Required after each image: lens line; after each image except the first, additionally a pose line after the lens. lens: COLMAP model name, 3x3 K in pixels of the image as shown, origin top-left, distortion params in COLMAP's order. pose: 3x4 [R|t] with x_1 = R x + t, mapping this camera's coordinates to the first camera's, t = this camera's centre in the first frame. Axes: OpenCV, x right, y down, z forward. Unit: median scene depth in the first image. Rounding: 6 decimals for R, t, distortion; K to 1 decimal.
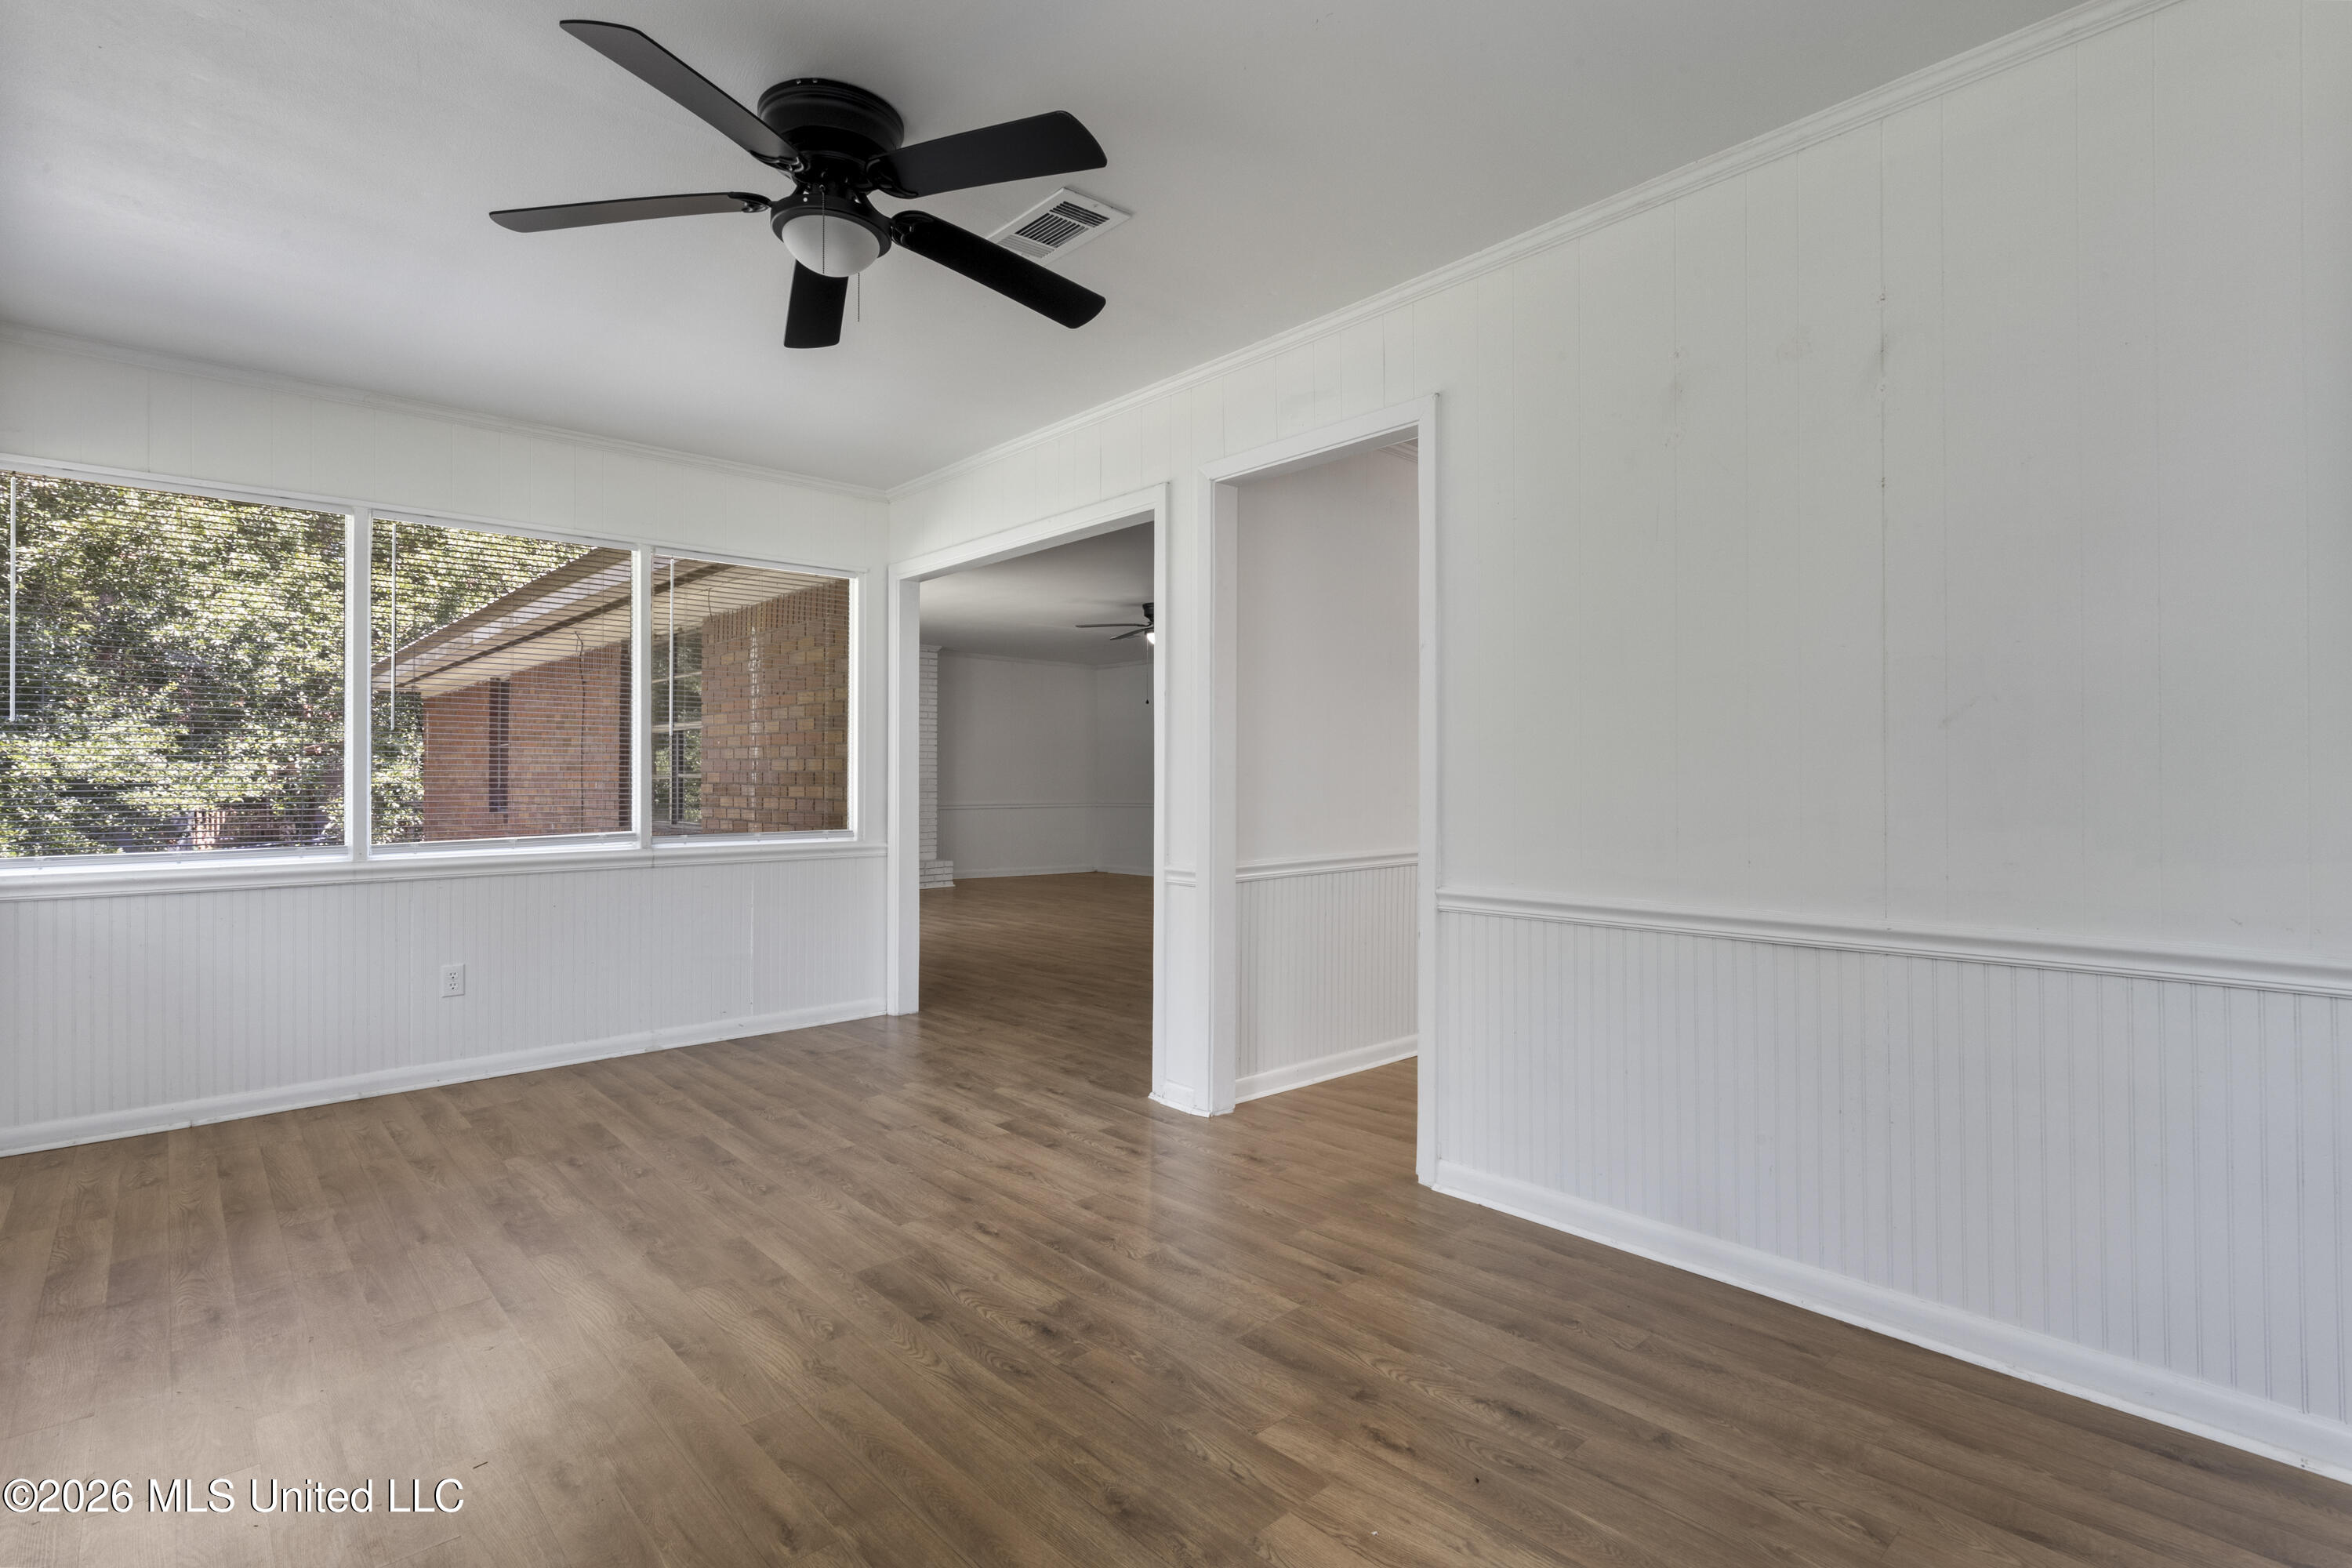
lens RADIAL K [[1127.7, 0, 1175.8], [0, 1127.7, 781.4], [0, 0, 1]] dist [-0.002128, 0.000639]
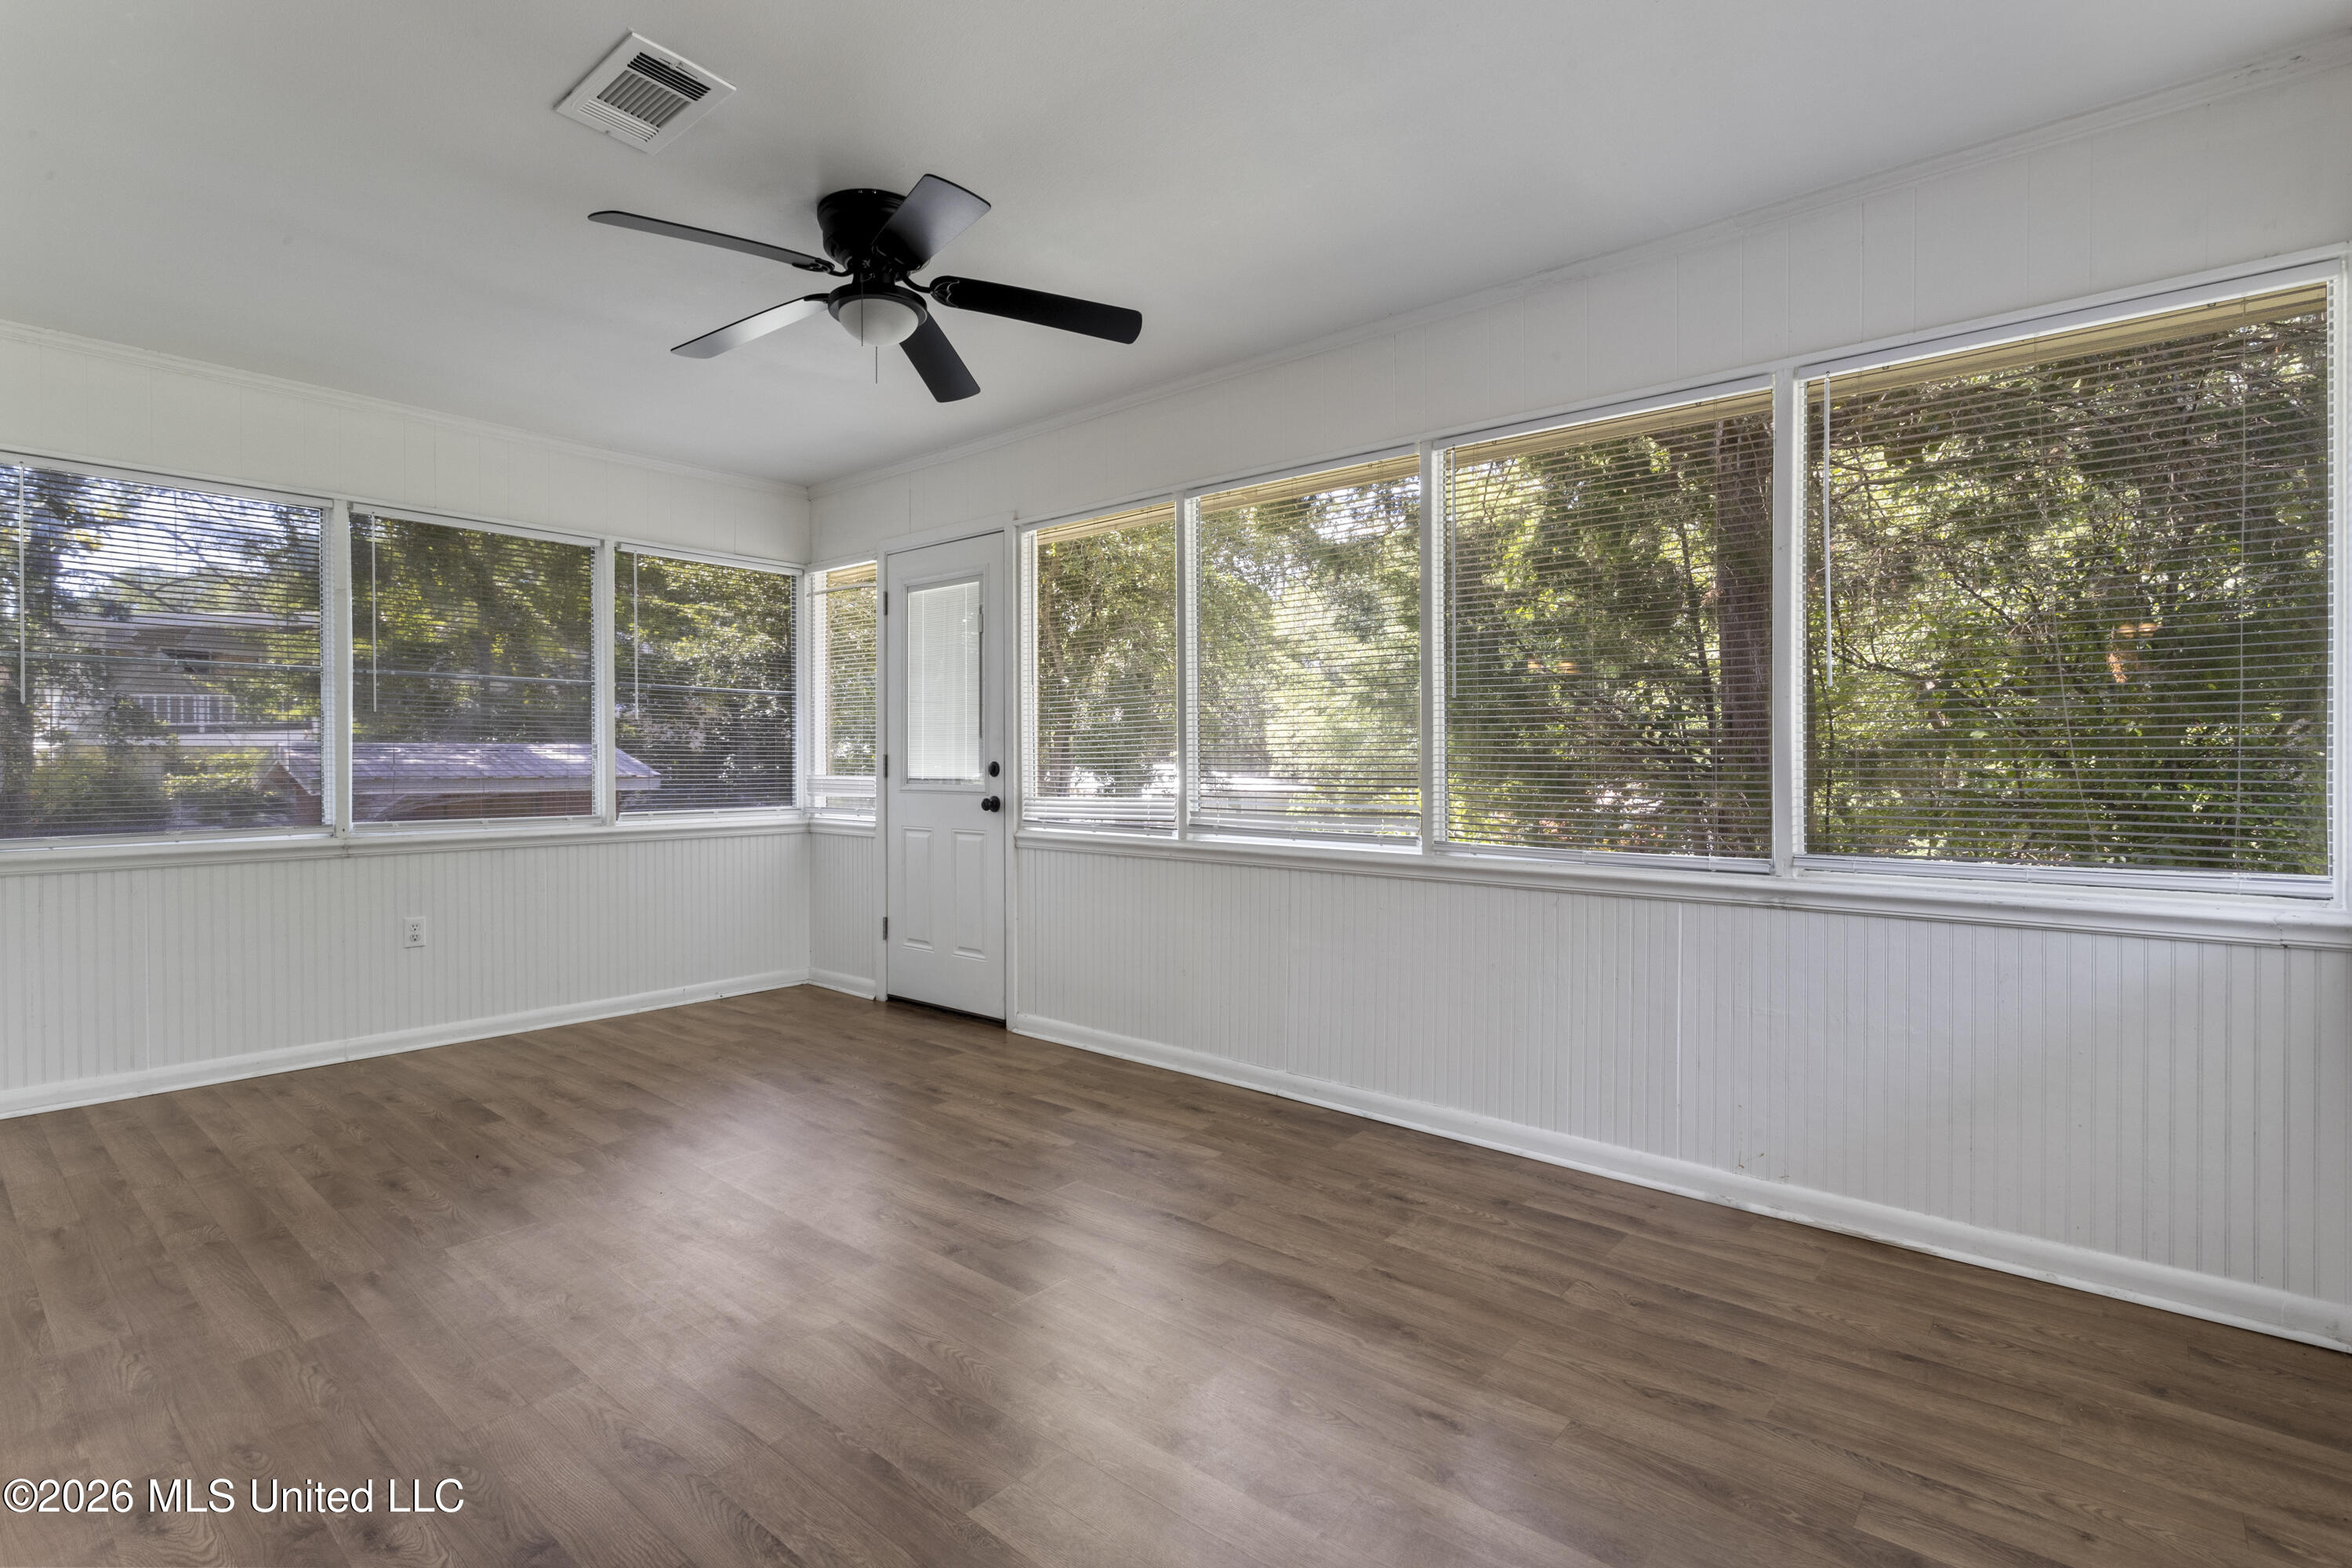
lens RADIAL K [[1127.7, 0, 1175.4], [0, 1127.7, 774.4], [0, 0, 1]] dist [-0.002128, 0.000639]
pose [[-0.992374, 0.004564, -0.123178, -0.399521], [0.003144, 0.999926, 0.011714, -0.001970], [0.123222, 0.011237, -0.992316, 1.888543]]
